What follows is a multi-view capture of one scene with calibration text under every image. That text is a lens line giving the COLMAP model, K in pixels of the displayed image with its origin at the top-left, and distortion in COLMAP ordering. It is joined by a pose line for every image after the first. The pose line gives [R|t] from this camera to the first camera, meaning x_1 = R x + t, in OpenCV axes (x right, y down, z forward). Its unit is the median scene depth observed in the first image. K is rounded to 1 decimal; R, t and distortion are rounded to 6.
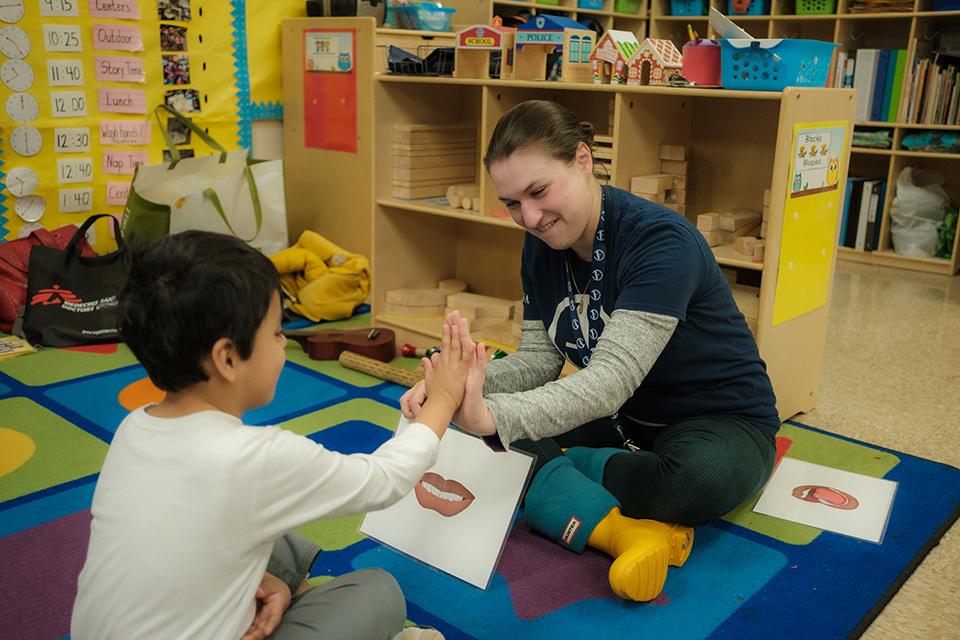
lens RADIAL K [[904.5, 0, 474.6], [0, 904.5, 322.0], [0, 0, 1]] dist [-0.004138, 0.000000]
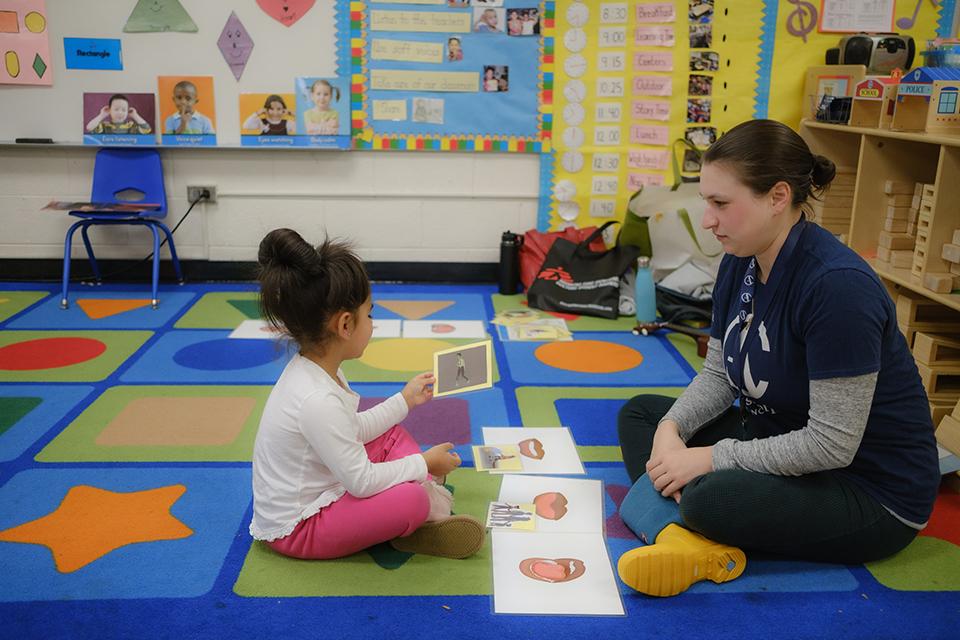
lens RADIAL K [[885.0, 0, 487.1], [0, 885.0, 300.6], [0, 0, 1]] dist [-0.013599, 0.000000]
pose [[0.714153, 0.161798, -0.681033, 0.361674], [-0.195469, 0.980312, 0.027925, -0.007551], [0.672143, 0.113178, 0.731720, -0.034957]]
